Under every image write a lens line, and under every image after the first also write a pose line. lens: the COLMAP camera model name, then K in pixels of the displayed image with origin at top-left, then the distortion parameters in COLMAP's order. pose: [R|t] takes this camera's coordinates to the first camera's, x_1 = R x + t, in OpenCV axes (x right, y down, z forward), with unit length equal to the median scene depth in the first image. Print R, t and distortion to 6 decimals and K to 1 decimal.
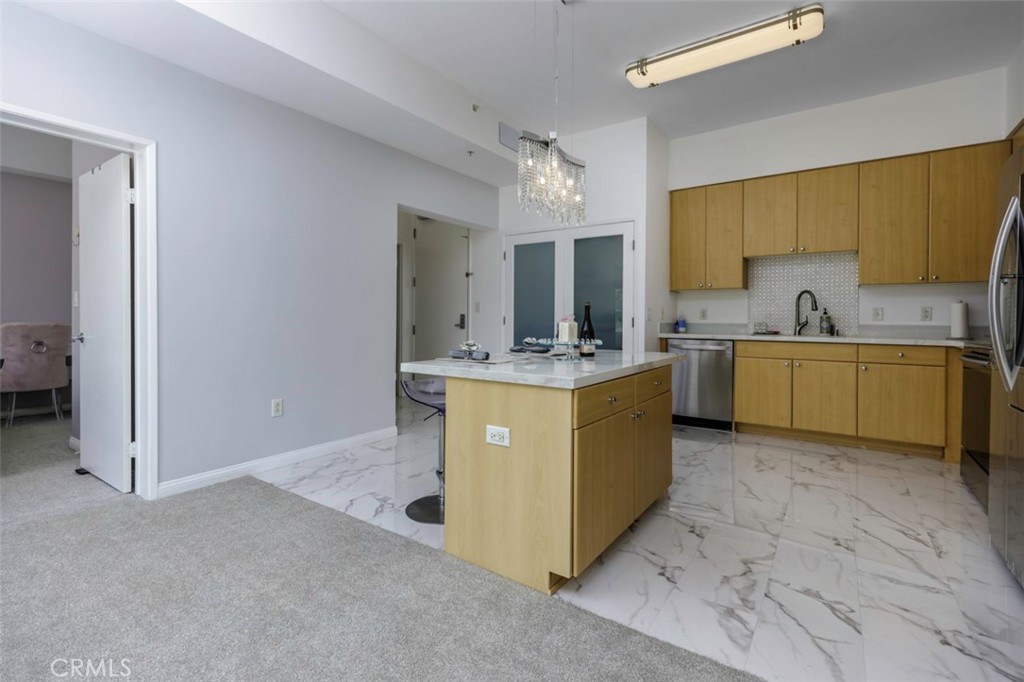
lens RADIAL K [[463.6, 0, 509.3], [0, 463.6, 317.3], [0, 0, 1]] dist [0.001480, -0.000207]
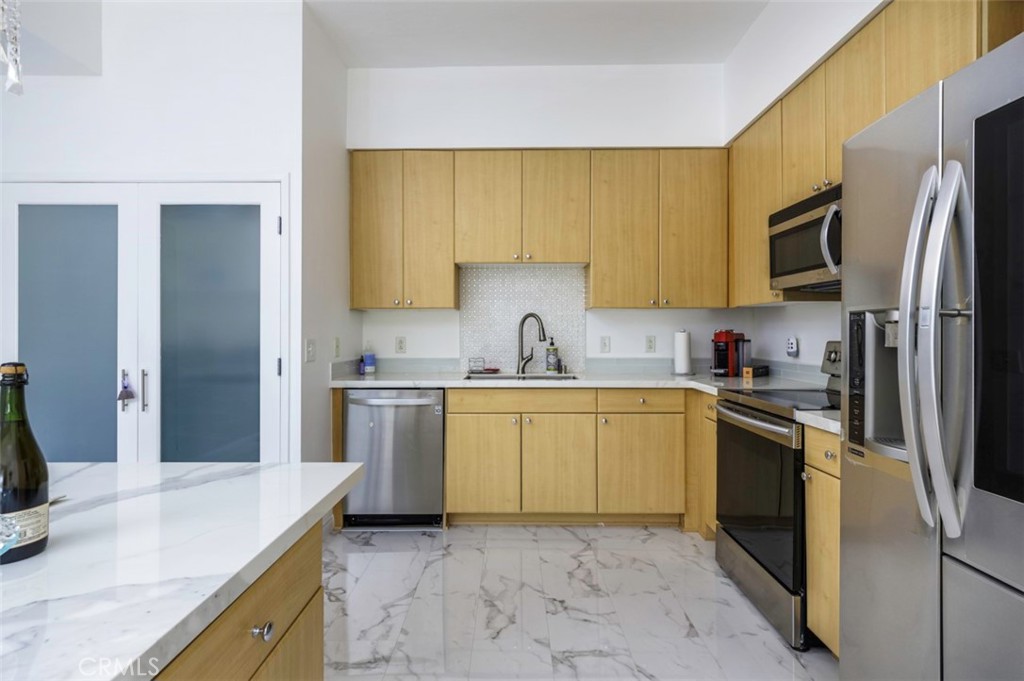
lens RADIAL K [[515.6, 0, 505.8], [0, 515.6, 329.4], [0, 0, 1]] dist [0.002558, 0.000108]
pose [[0.825996, -0.003196, 0.563667, 0.151192], [0.005381, 0.999983, -0.002215, -0.032393], [-0.563651, 0.004863, 0.825999, 0.362851]]
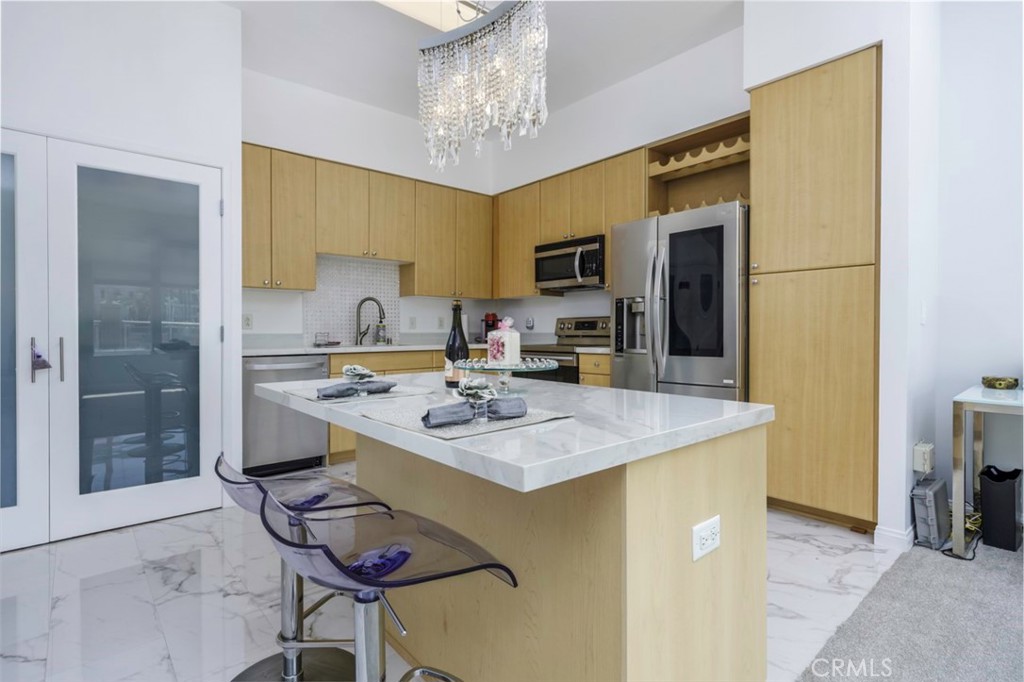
lens RADIAL K [[502.4, 0, 508.4], [0, 502.4, 336.1], [0, 0, 1]] dist [0.003176, 0.000249]
pose [[0.254535, -0.018819, 0.966881, -0.297426], [0.001948, 0.999819, 0.018947, 0.001976], [-0.967062, -0.002939, 0.254525, 0.483407]]
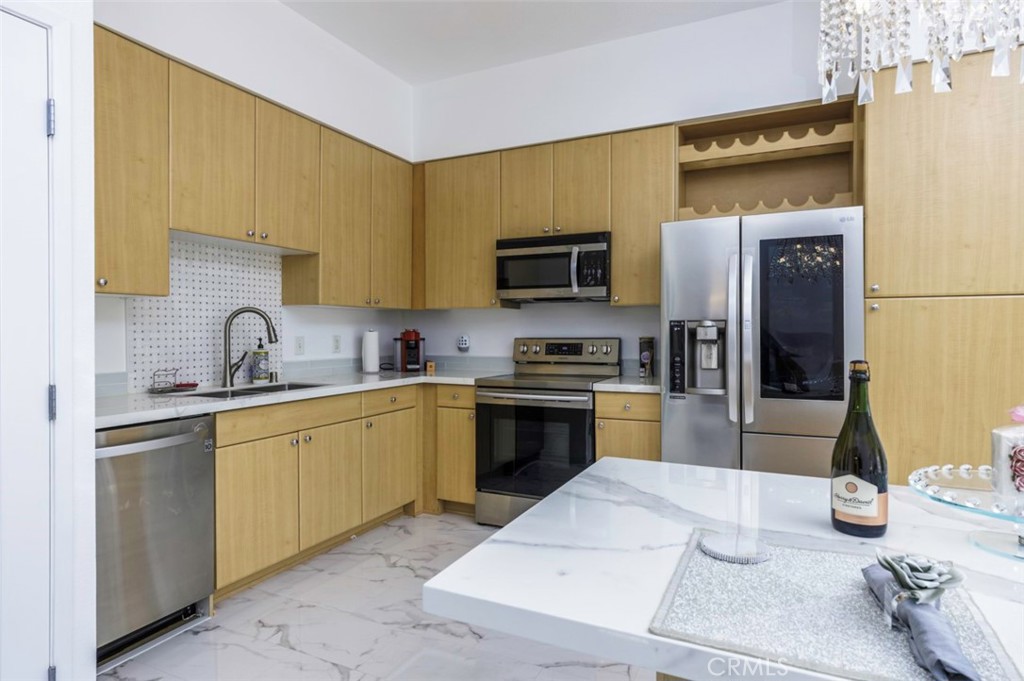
lens RADIAL K [[568.4, 0, 512.0], [0, 568.4, 340.5], [0, 0, 1]] dist [-0.000977, -0.000153]
pose [[-0.159446, -0.022402, 0.986952, -0.111616], [0.000034, 0.999742, 0.022698, -0.034937], [-0.987207, 0.003652, -0.159404, 0.826666]]
